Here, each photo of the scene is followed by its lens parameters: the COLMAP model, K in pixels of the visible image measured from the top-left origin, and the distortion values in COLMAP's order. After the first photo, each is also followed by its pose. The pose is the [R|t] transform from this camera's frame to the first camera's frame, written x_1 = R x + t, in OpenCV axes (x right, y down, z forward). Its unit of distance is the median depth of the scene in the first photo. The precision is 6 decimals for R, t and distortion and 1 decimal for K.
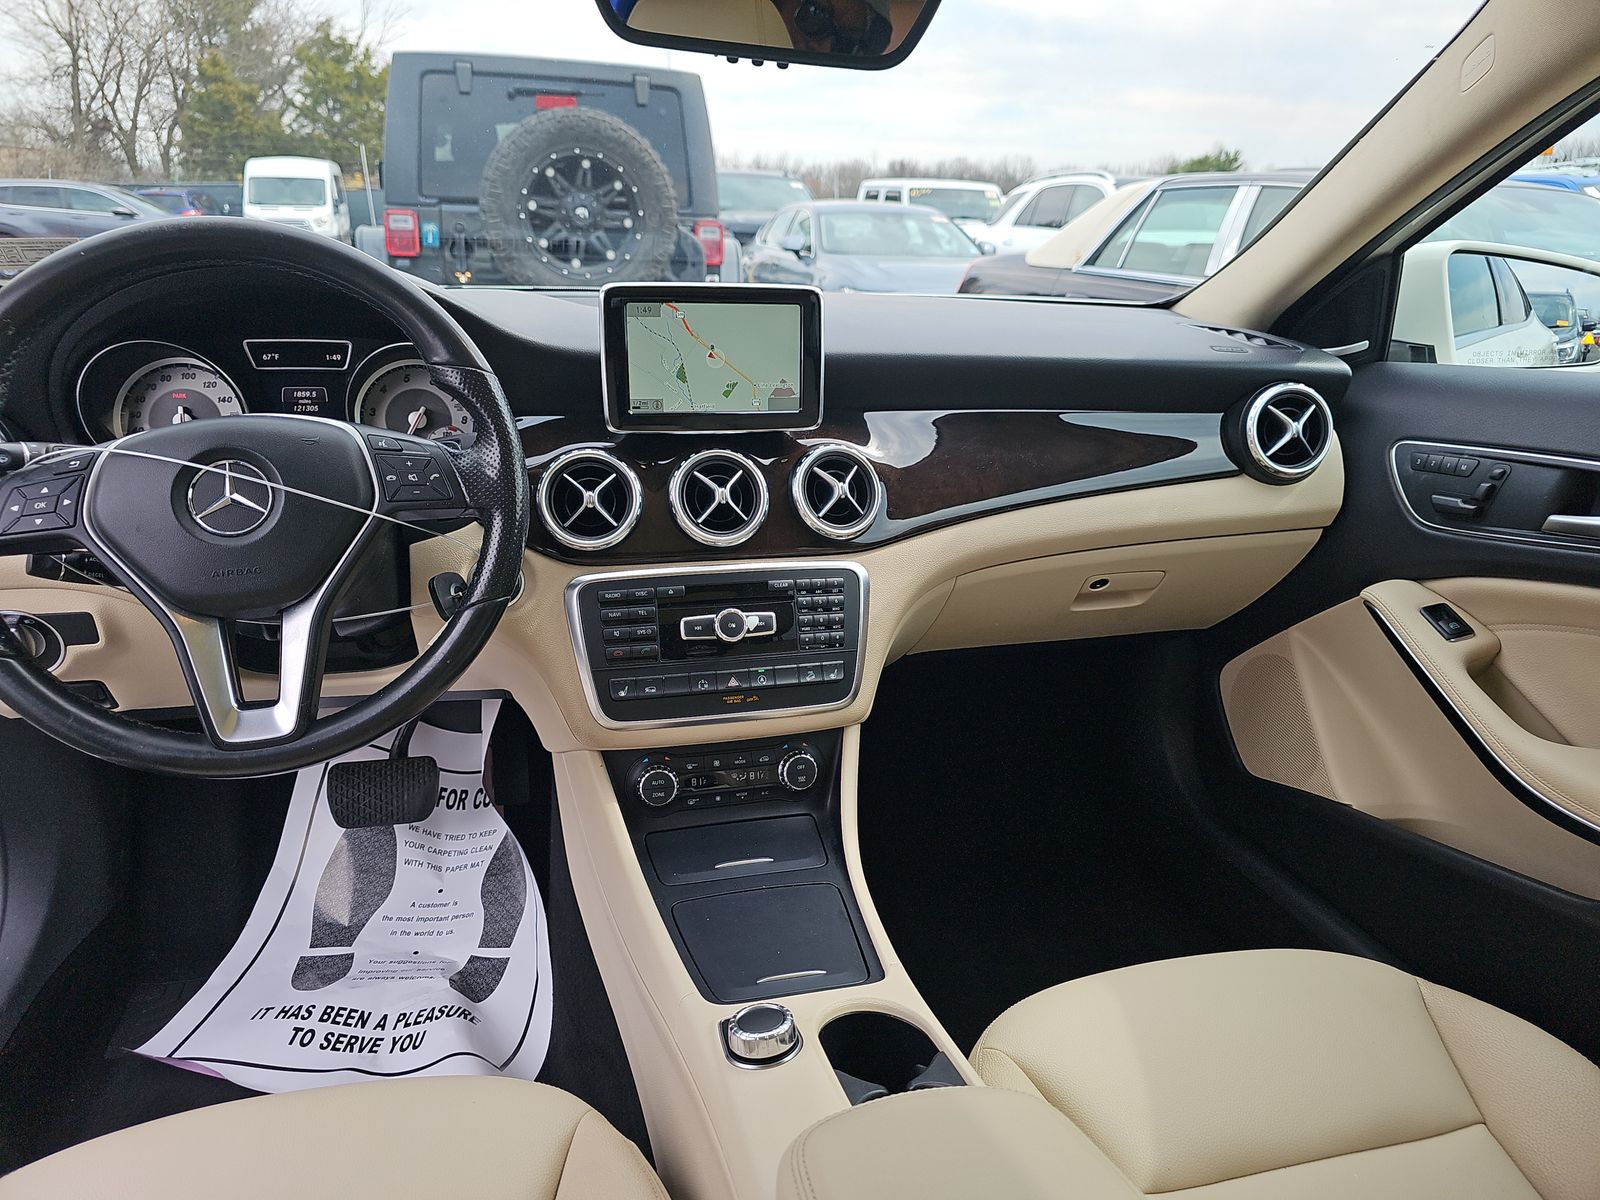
lens RADIAL K [[1044.1, 0, 805.0], [0, 1044.1, 601.2], [0, 0, 1]] dist [0.017586, -0.009596]
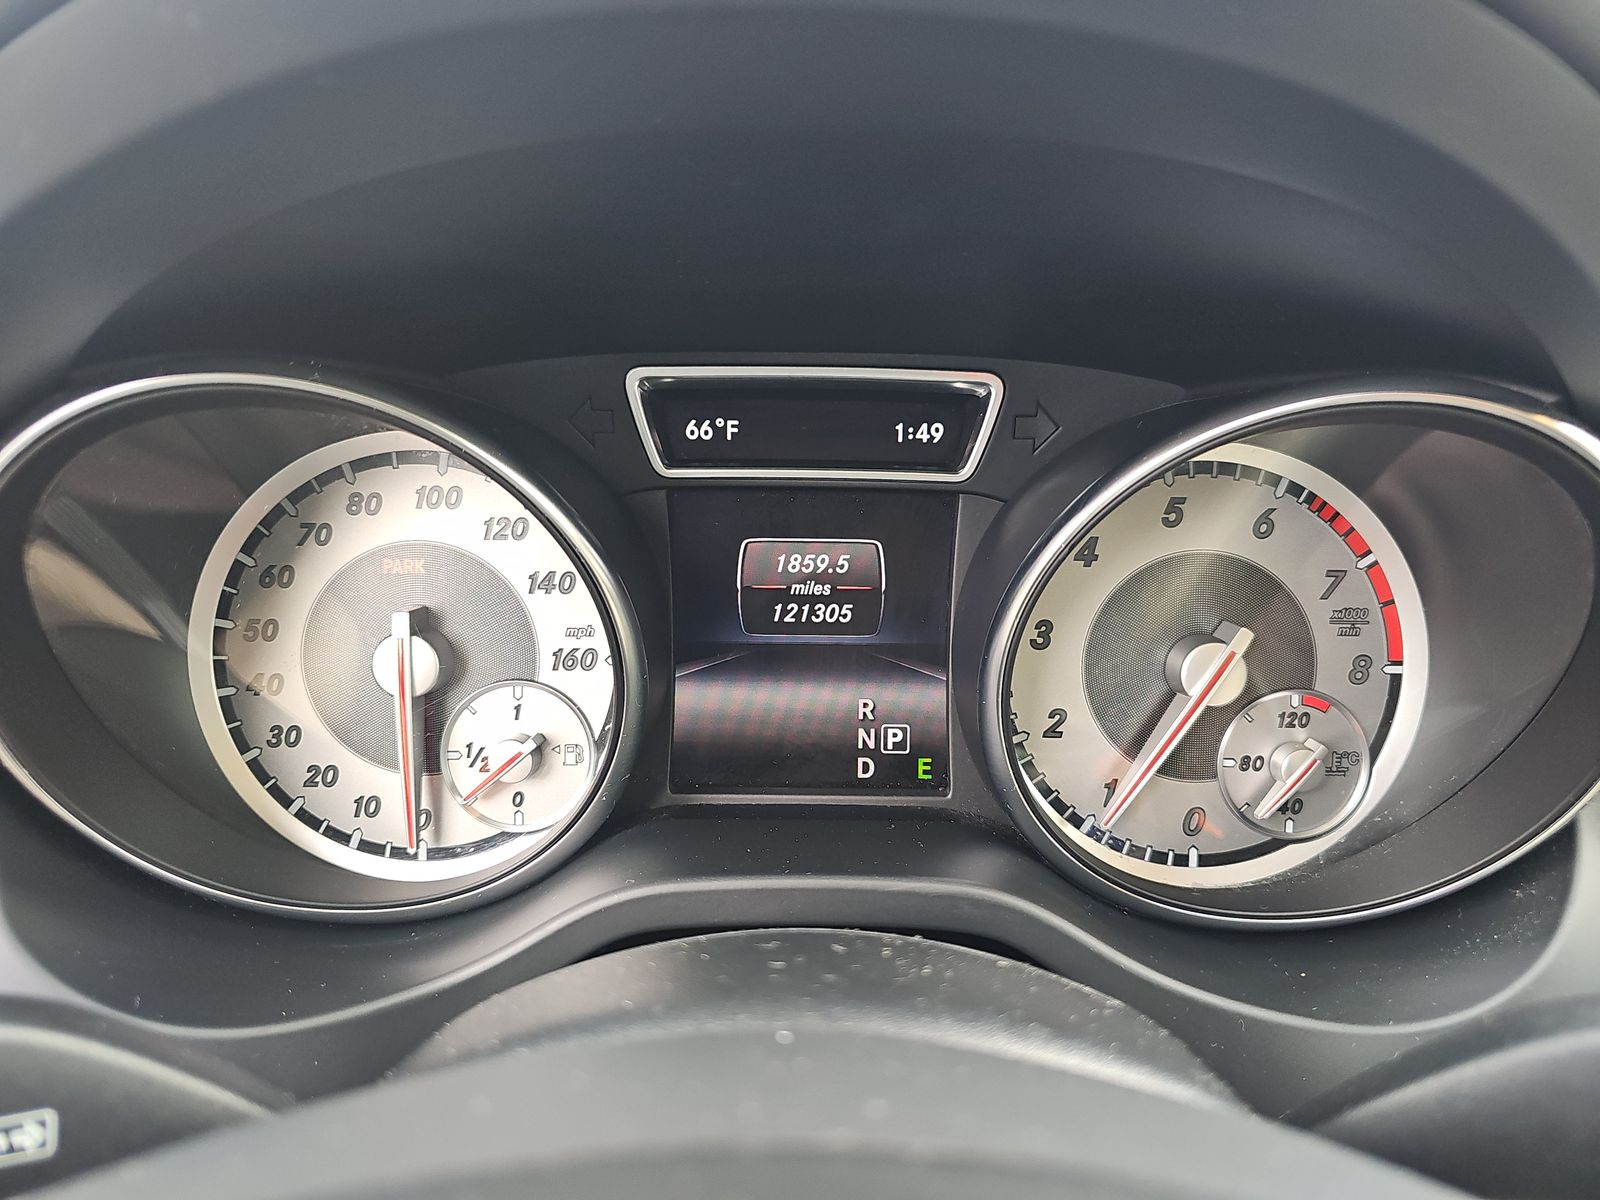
lens RADIAL K [[1044.1, 0, 798.6], [0, 1044.1, 597.4], [0, 0, 1]] dist [0.017586, -0.009596]
pose [[0.969196, 0.060594, -0.238720, -0.423503], [-0.066756, 0.997610, -0.017805, -0.187561], [0.237071, 0.033193, 0.970925, 0.748155]]
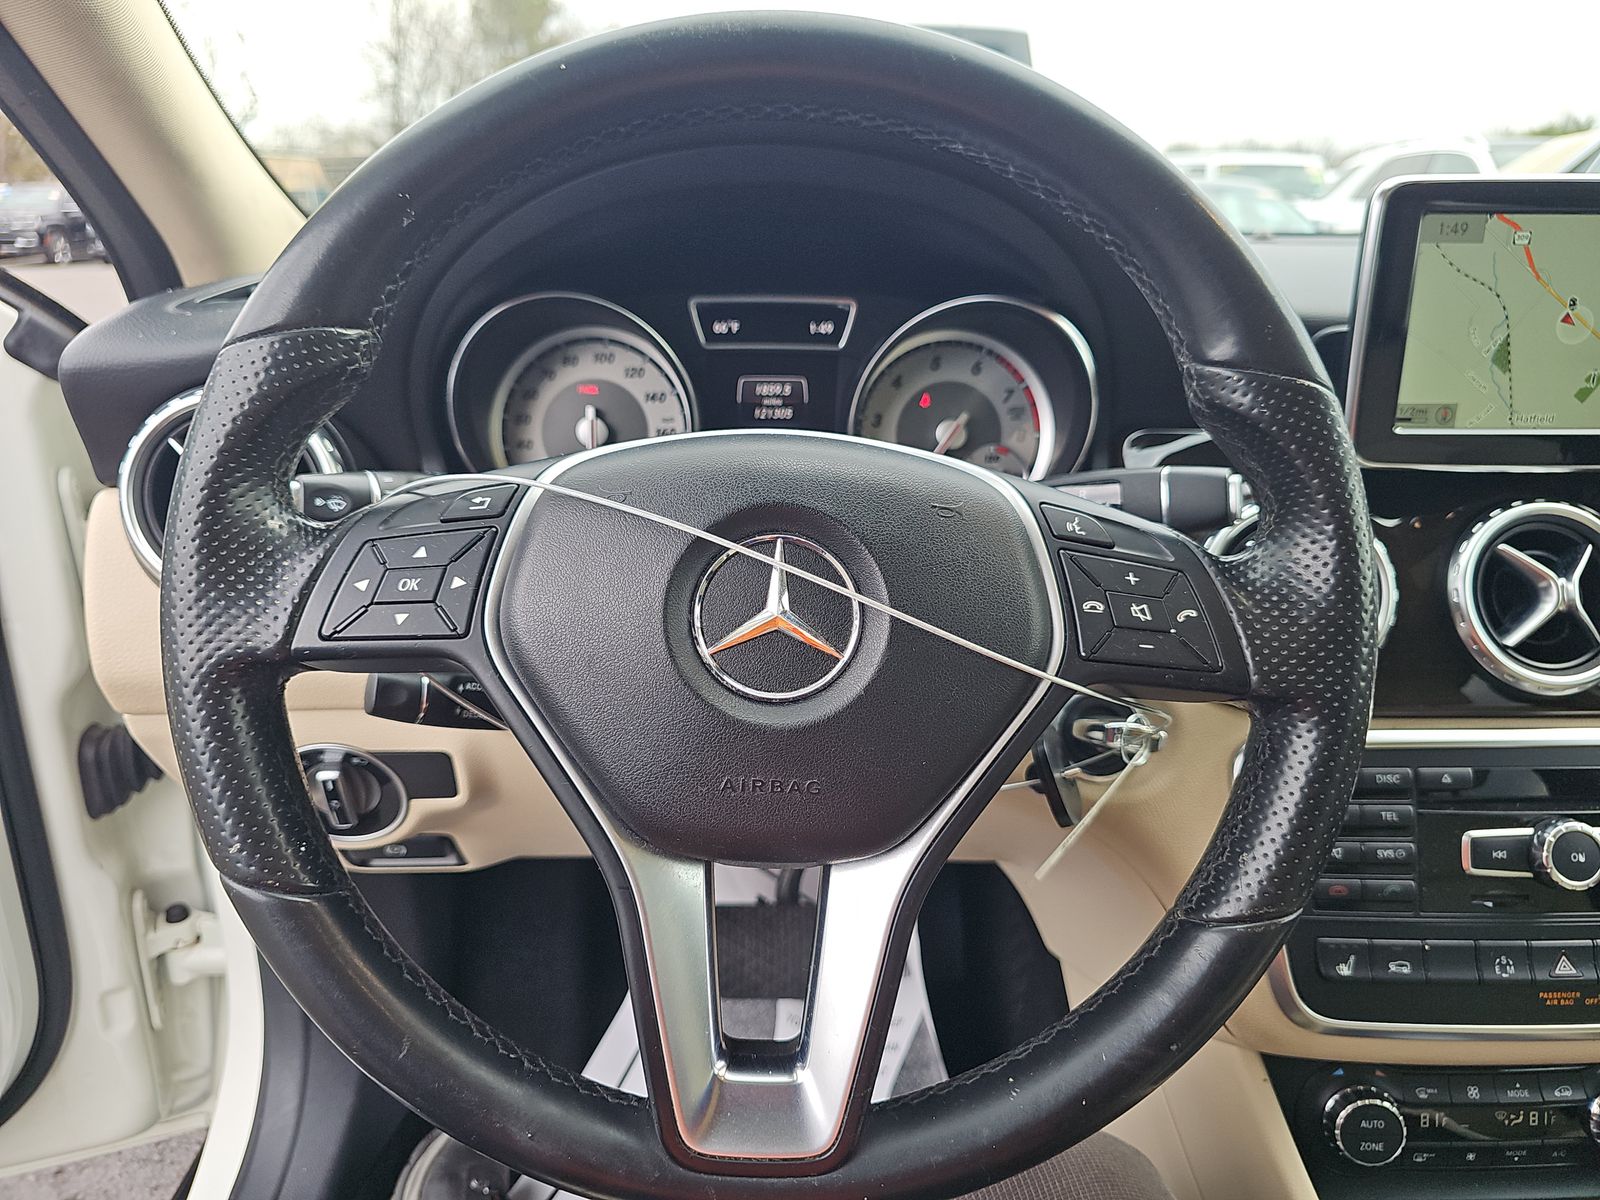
lens RADIAL K [[1044.1, 0, 793.3], [0, 1044.1, 609.4], [0, 0, 1]] dist [0.017586, -0.009596]
pose [[0.973920, 0.057292, -0.219540, -0.333733], [-0.055541, 0.998356, 0.014141, -0.081871], [0.219990, -0.001579, 0.975501, 0.424775]]
